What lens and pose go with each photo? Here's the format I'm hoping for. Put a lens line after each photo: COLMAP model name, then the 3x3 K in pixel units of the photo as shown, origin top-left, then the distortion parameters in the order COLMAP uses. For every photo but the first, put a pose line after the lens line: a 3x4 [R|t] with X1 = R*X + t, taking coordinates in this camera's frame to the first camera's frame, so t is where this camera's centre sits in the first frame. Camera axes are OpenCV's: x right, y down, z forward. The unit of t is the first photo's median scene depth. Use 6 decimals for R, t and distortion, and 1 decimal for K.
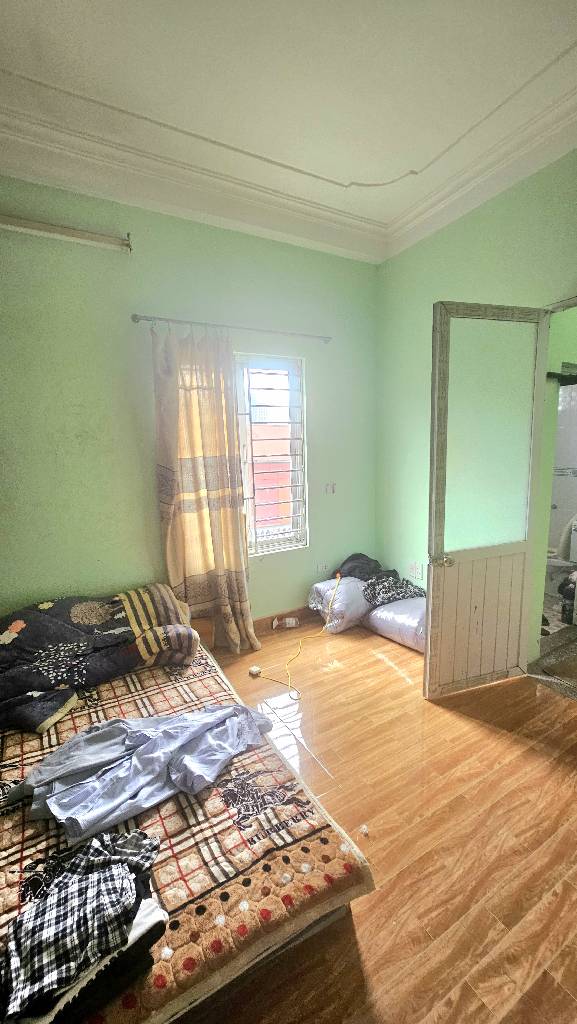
lens RADIAL K [[416.0, 0, 294.1], [0, 416.0, 512.4], [0, 0, 1]] dist [-0.000394, -0.000080]
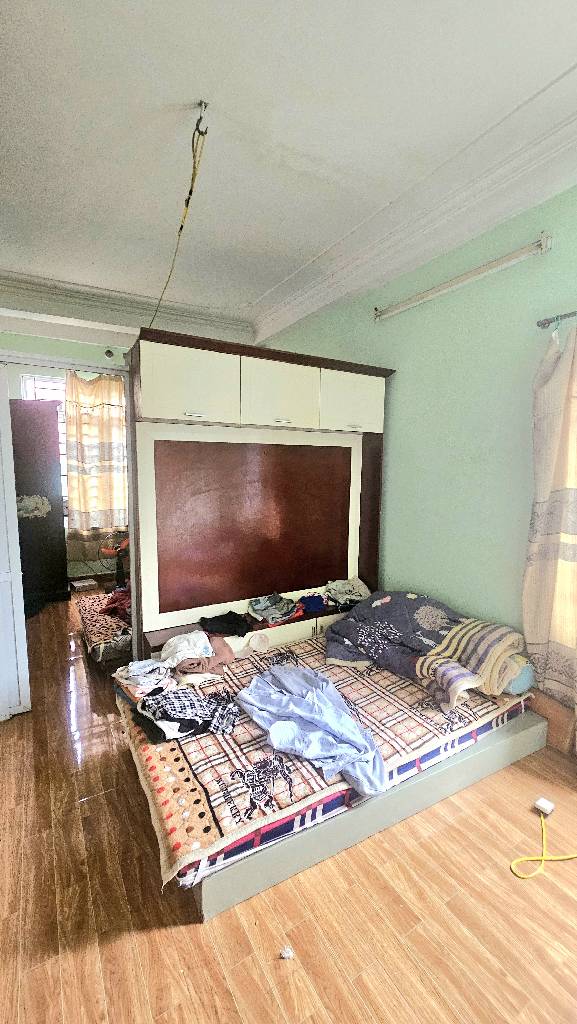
lens RADIAL K [[416.0, 0, 294.1], [0, 416.0, 512.4], [0, 0, 1]] dist [-0.000394, -0.000080]
pose [[0.023436, 0.139812, -0.989901, 0.908836], [-0.177063, 0.975099, 0.133530, -0.187214], [0.983920, 0.172146, 0.047608, 0.892499]]
